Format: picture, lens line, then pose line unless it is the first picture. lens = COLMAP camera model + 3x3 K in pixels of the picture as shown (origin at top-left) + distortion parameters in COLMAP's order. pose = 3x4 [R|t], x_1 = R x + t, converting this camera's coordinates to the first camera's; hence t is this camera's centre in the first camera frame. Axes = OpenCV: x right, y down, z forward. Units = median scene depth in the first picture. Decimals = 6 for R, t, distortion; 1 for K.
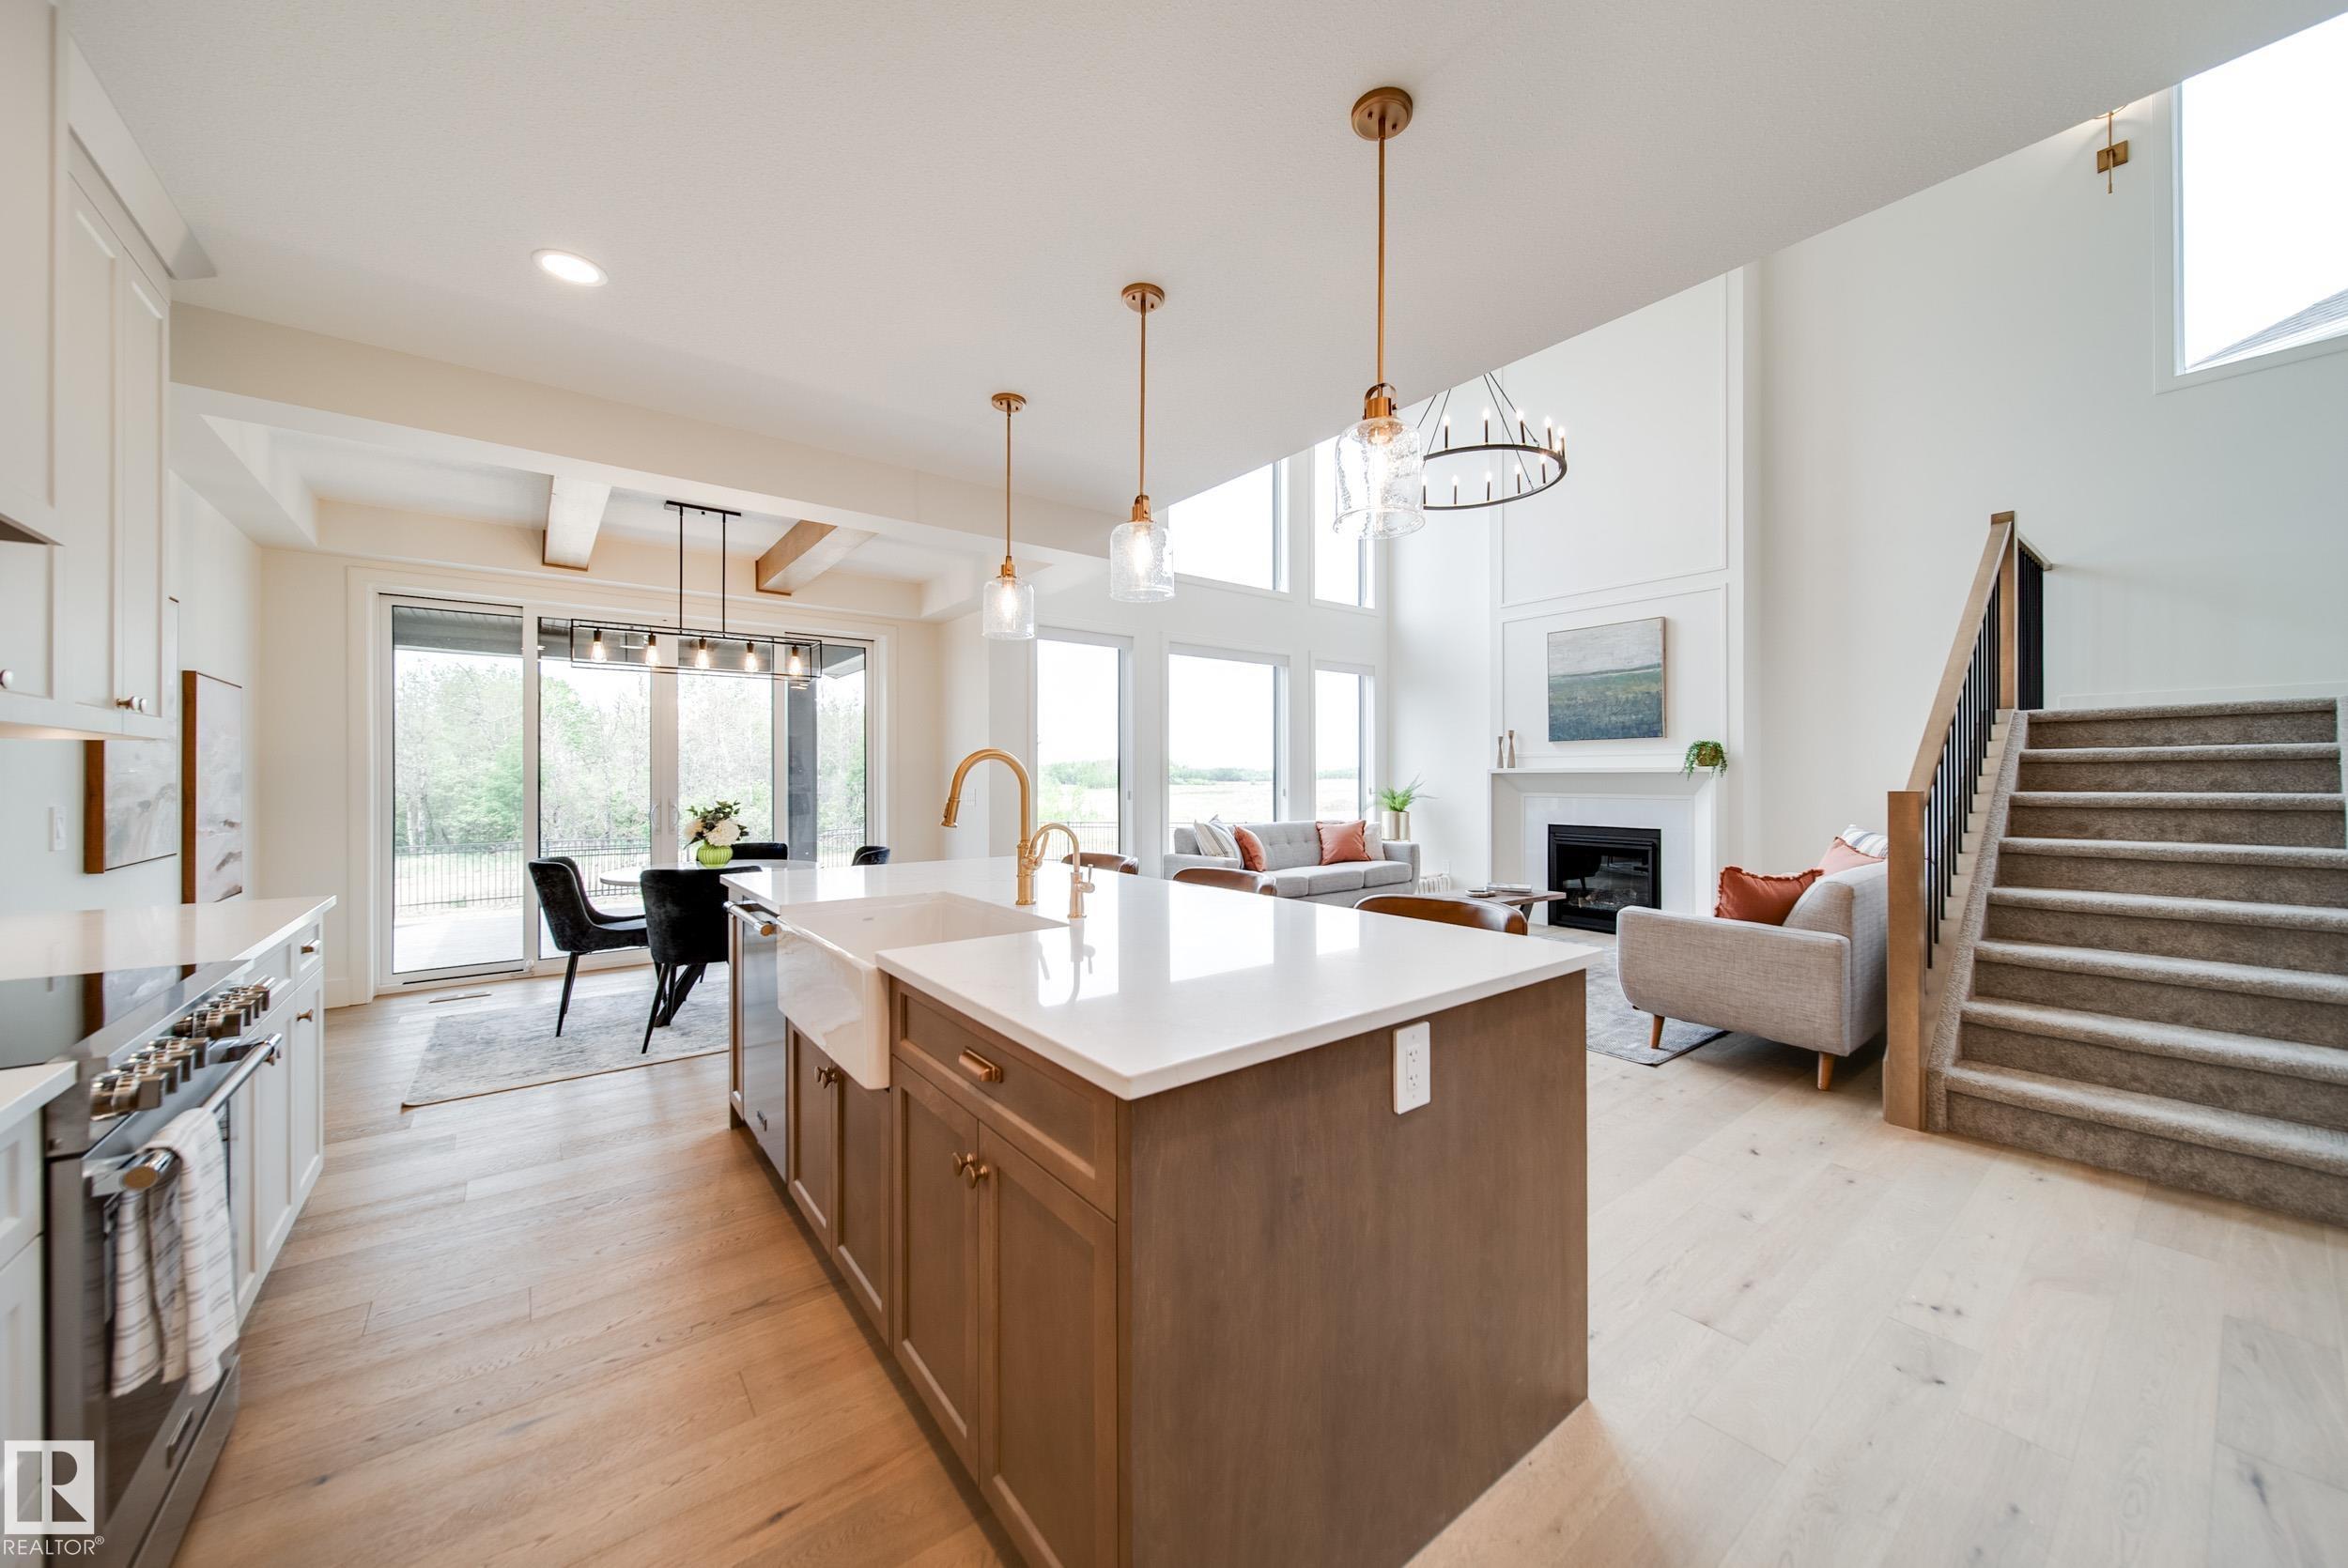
lens RADIAL K [[823.3, 0, 1194.3], [0, 823.3, 775.6], [0, 0, 1]] dist [-0.000702, -0.001384]
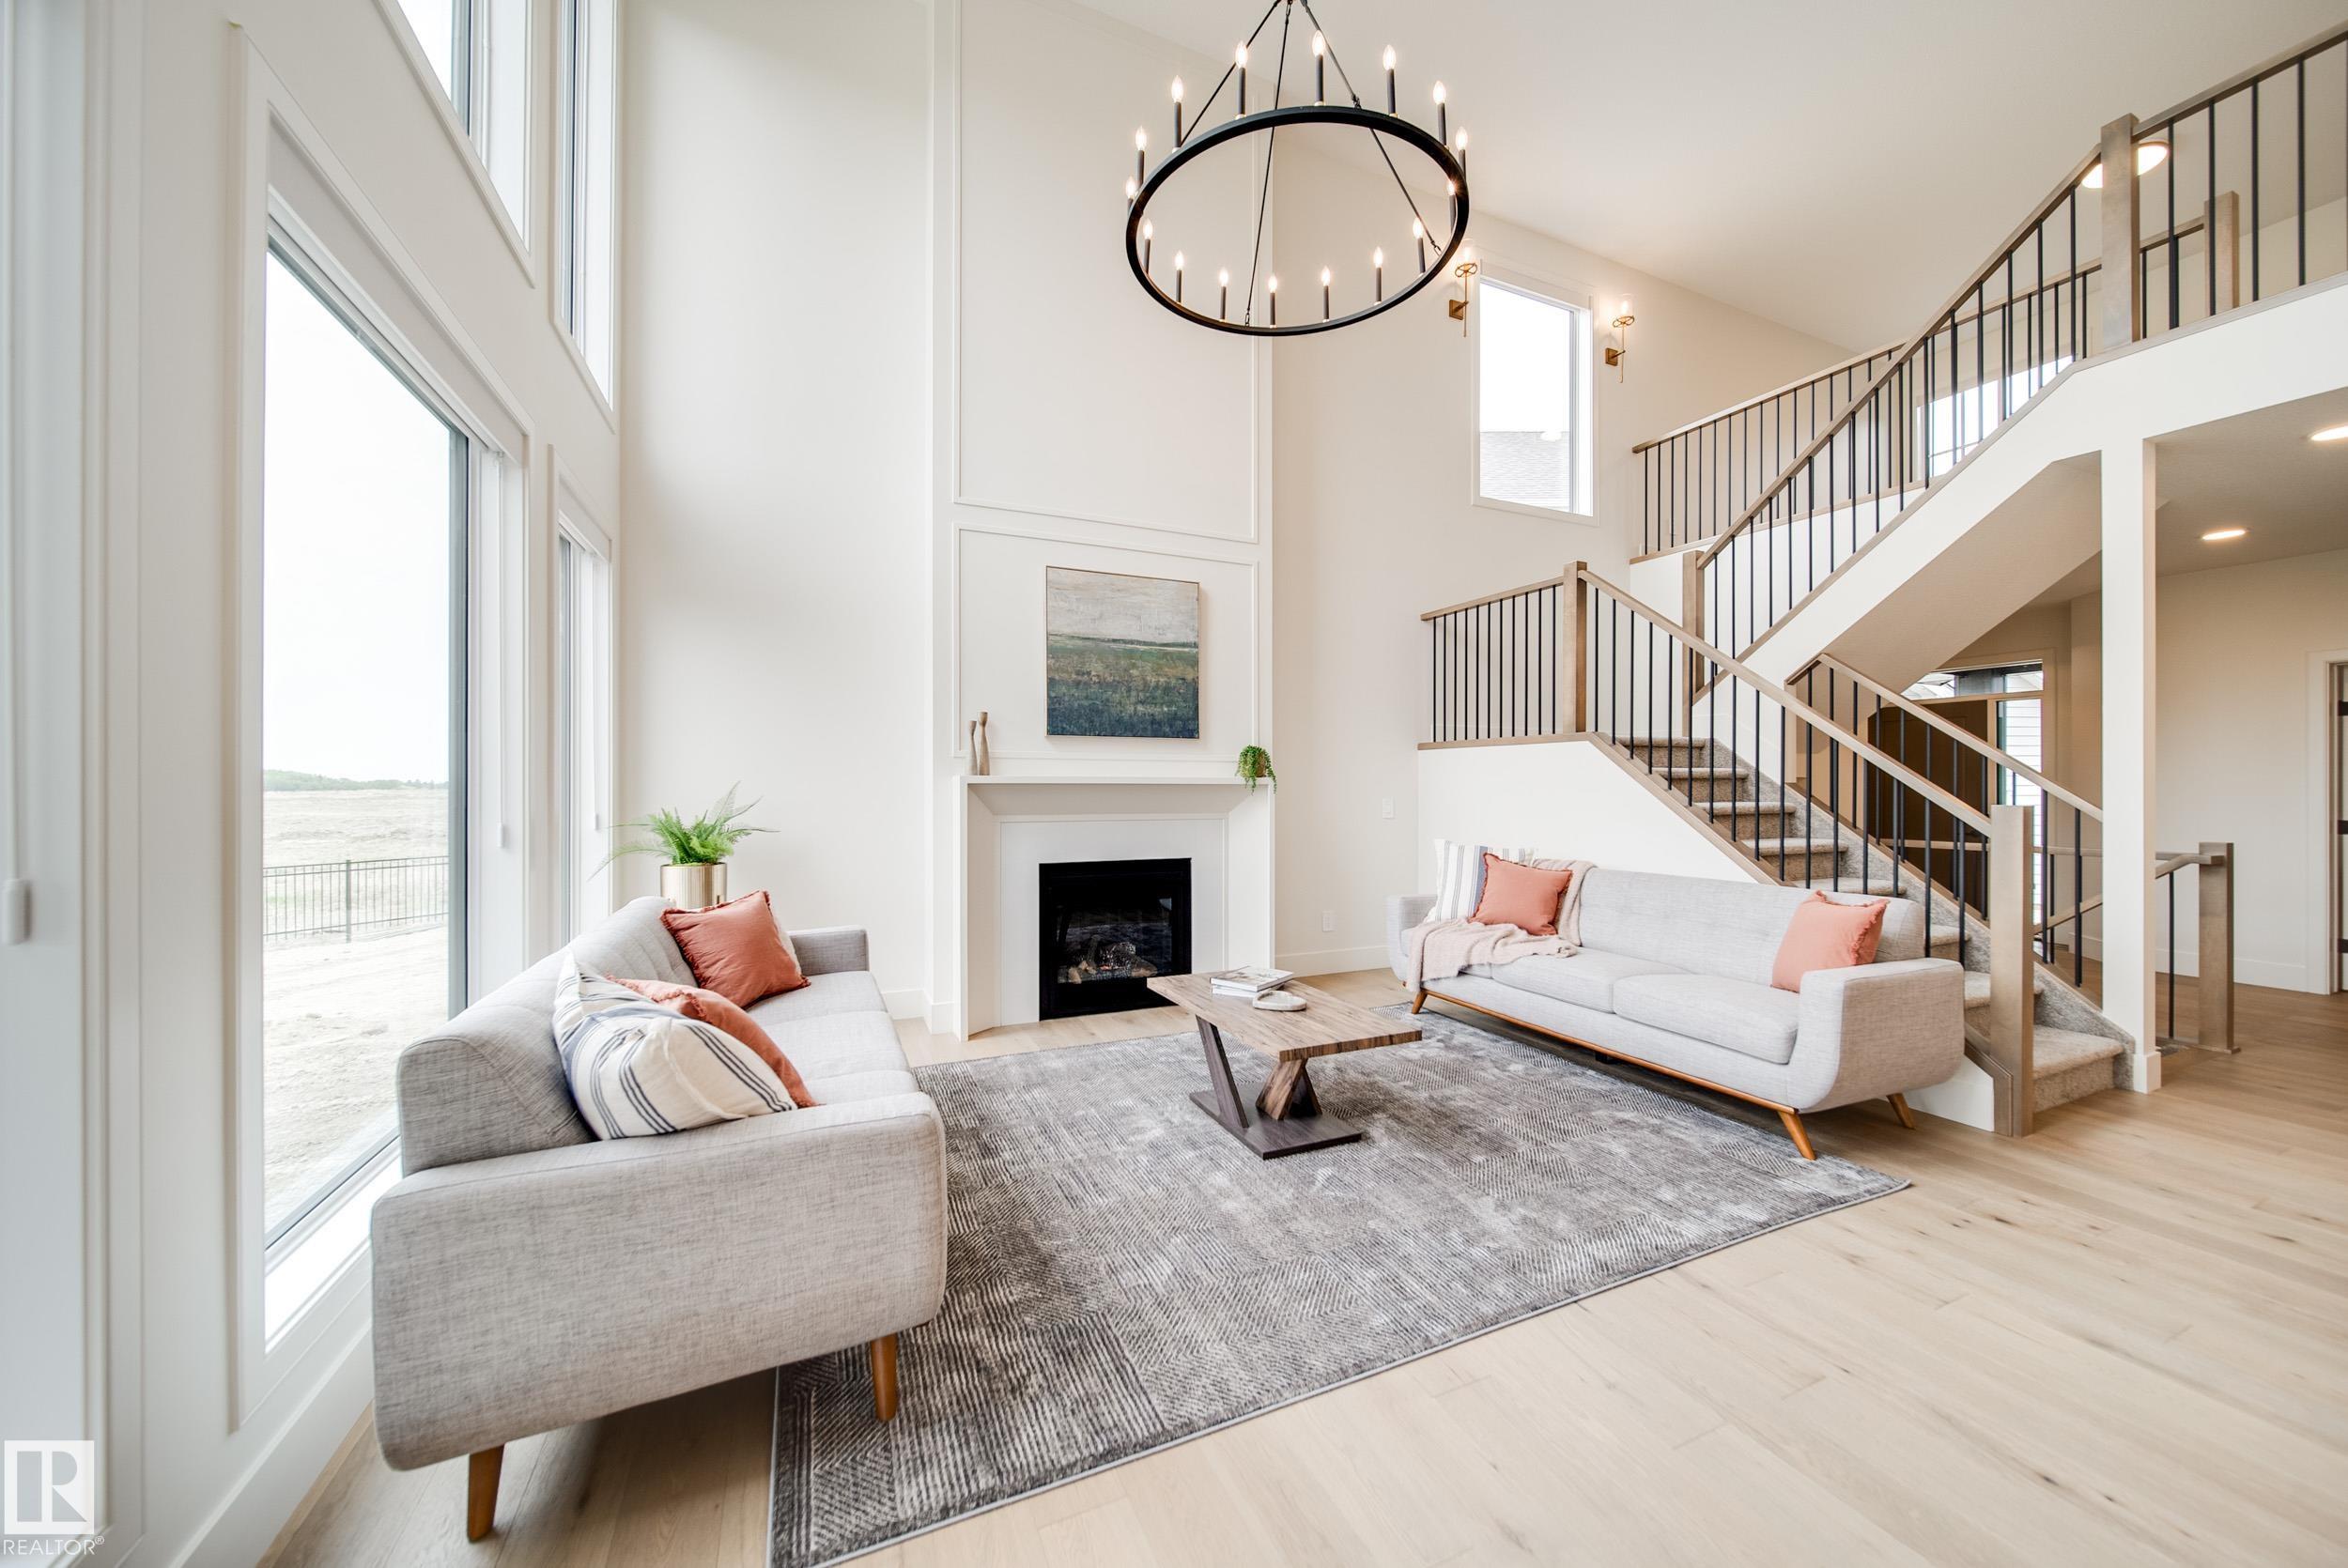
lens RADIAL K [[823.3, 0, 1164.5], [0, 823.3, 788.2], [0, 0, 1]] dist [-0.000702, -0.001384]
pose [[0.253543, 0.002715, 0.967320, -0.184437], [-0.002612, 0.999994, -0.002122, 0.001296], [-0.967321, -0.001988, 0.253548, 0.834103]]
